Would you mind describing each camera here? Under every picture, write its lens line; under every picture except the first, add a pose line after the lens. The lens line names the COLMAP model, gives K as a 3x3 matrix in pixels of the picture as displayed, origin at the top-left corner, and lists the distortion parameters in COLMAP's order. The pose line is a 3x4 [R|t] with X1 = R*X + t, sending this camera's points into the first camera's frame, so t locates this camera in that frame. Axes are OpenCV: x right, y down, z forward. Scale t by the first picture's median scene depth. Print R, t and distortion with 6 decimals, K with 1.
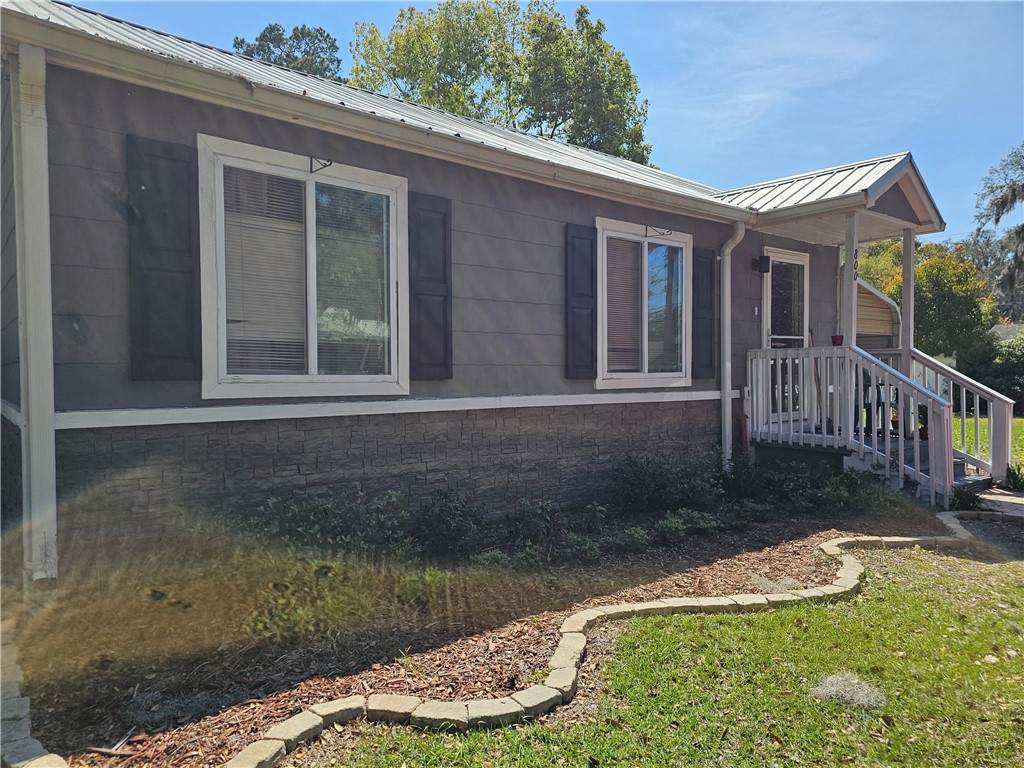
lens RADIAL K [[708.6, 0, 508.9], [0, 708.6, 389.4], [0, 0, 1]] dist [0.070908, -0.065617]
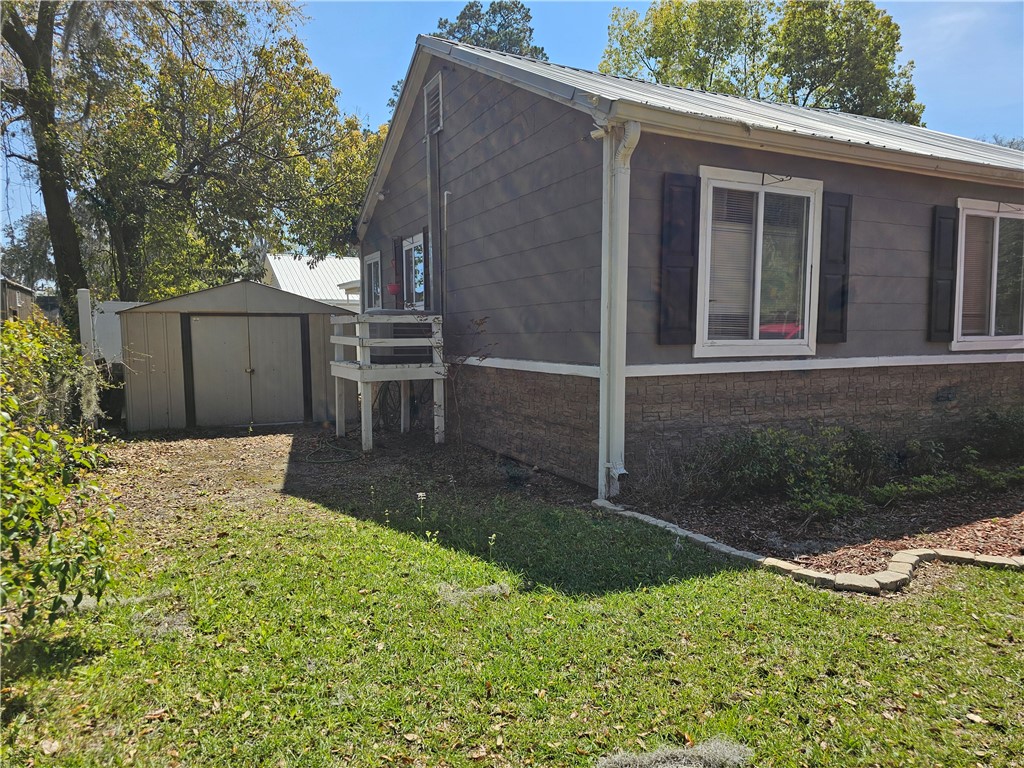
lens RADIAL K [[708.6, 0, 508.9], [0, 708.6, 389.4], [0, 0, 1]] dist [0.070908, -0.065617]
pose [[0.973959, 0.013969, -0.226295, -0.362262], [-0.002197, 0.998635, 0.052189, 0.003256], [0.226715, -0.050333, 0.972660, -0.341581]]
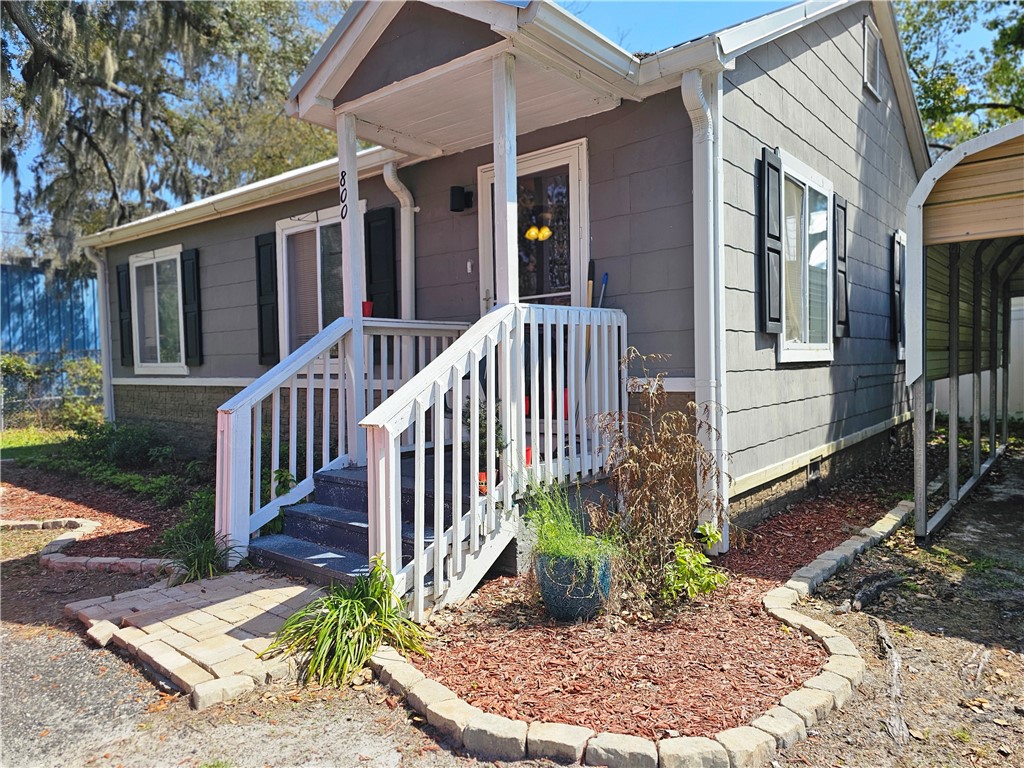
lens RADIAL K [[708.6, 0, 508.9], [0, 708.6, 389.4], [0, 0, 1]] dist [0.070908, -0.065617]
pose [[0.174298, 0.048031, -0.983521, 1.540931], [-0.001224, 0.998819, 0.048561, -0.038564], [0.984692, -0.007260, 0.174151, 1.367038]]
